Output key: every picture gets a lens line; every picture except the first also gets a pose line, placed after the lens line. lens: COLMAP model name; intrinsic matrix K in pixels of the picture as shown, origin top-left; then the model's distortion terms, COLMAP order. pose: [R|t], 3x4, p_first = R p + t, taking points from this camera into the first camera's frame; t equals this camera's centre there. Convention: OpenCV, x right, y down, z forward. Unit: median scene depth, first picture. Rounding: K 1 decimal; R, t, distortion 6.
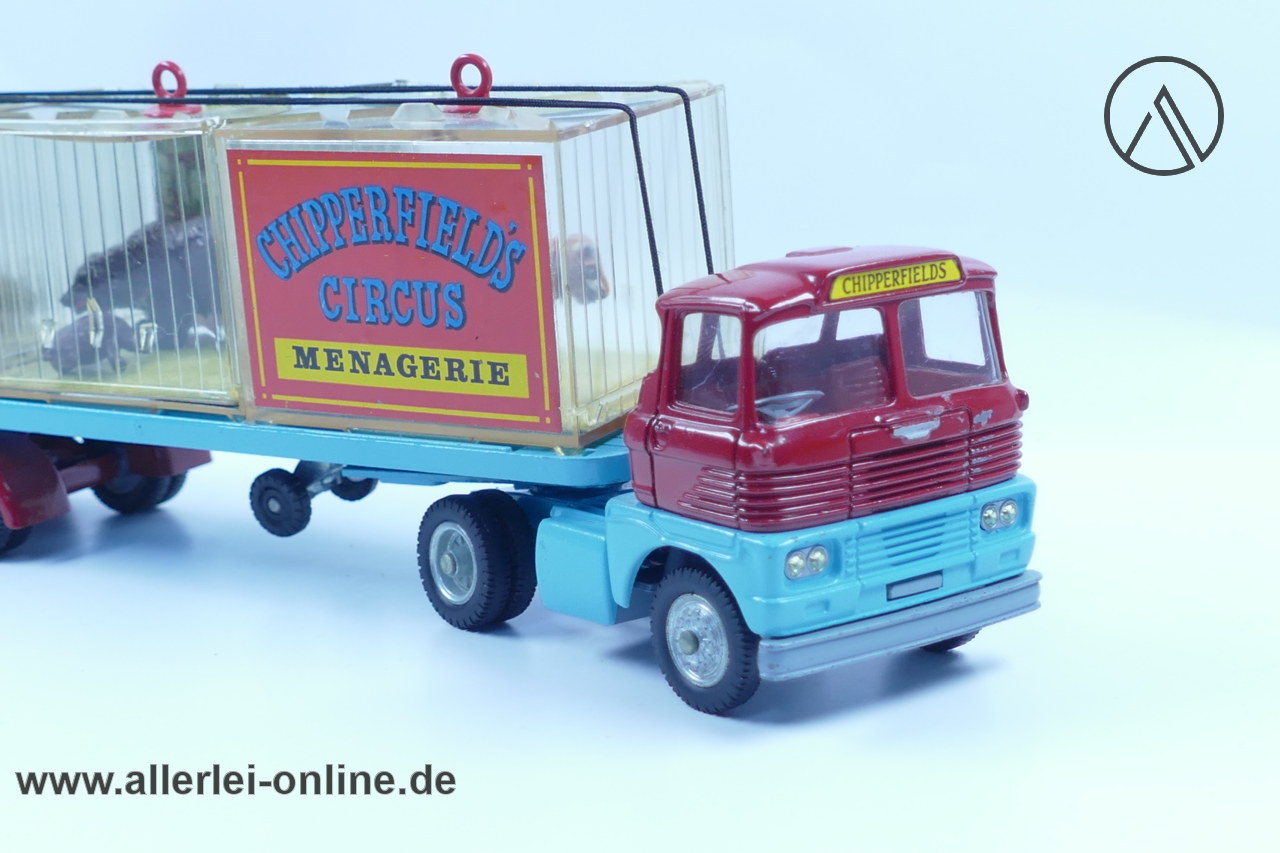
lens RADIAL K [[2406.9, 0, 640.0], [0, 2406.9, 426.5], [0, 0, 1]] dist [-0.026275, -0.036133]
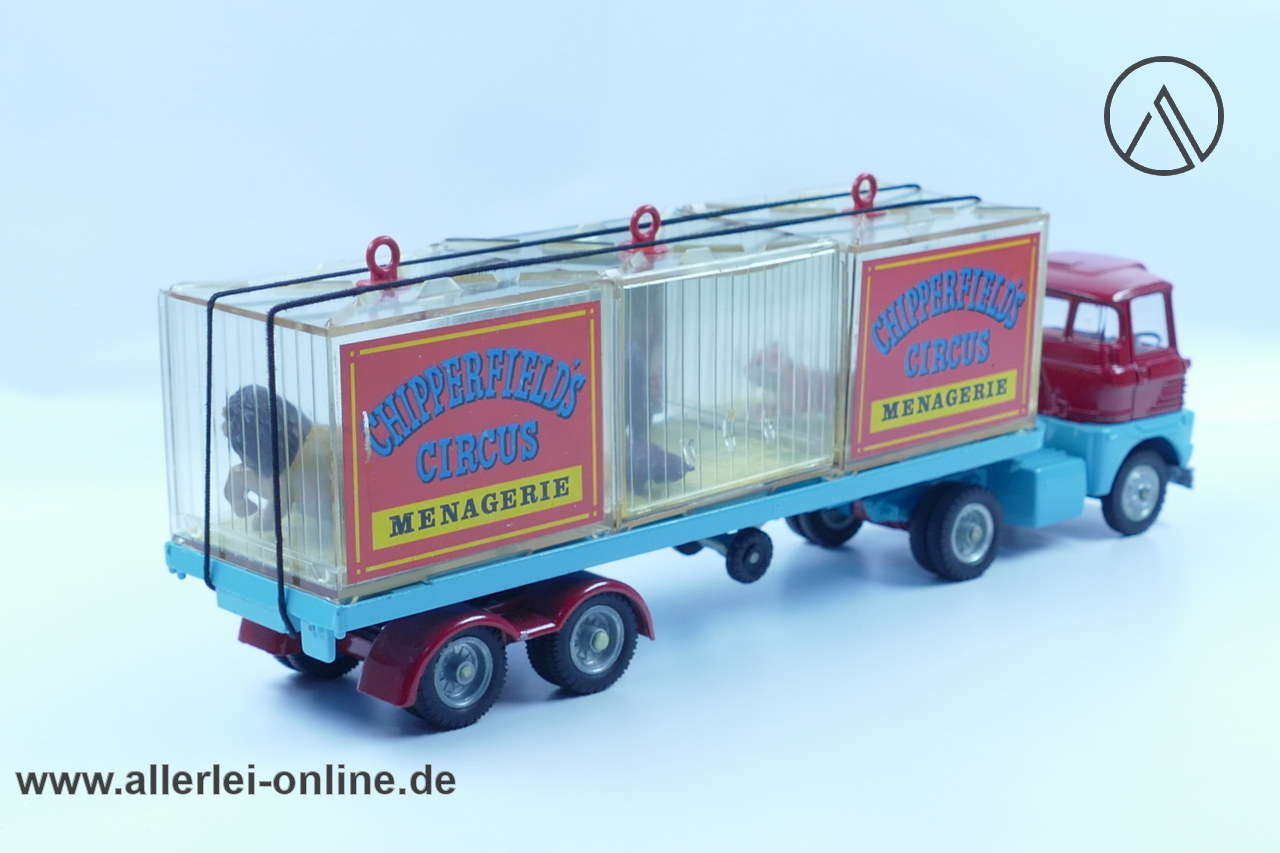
lens RADIAL K [[2406.9, 0, 640.0], [0, 2406.9, 426.5], [0, 0, 1]] dist [-0.026275, -0.036133]
pose [[0.293440, -0.158991, 0.942664, -1.229276], [0.238630, 0.967040, 0.088819, -0.155256], [-0.925715, 0.198884, 0.321708, 0.586684]]
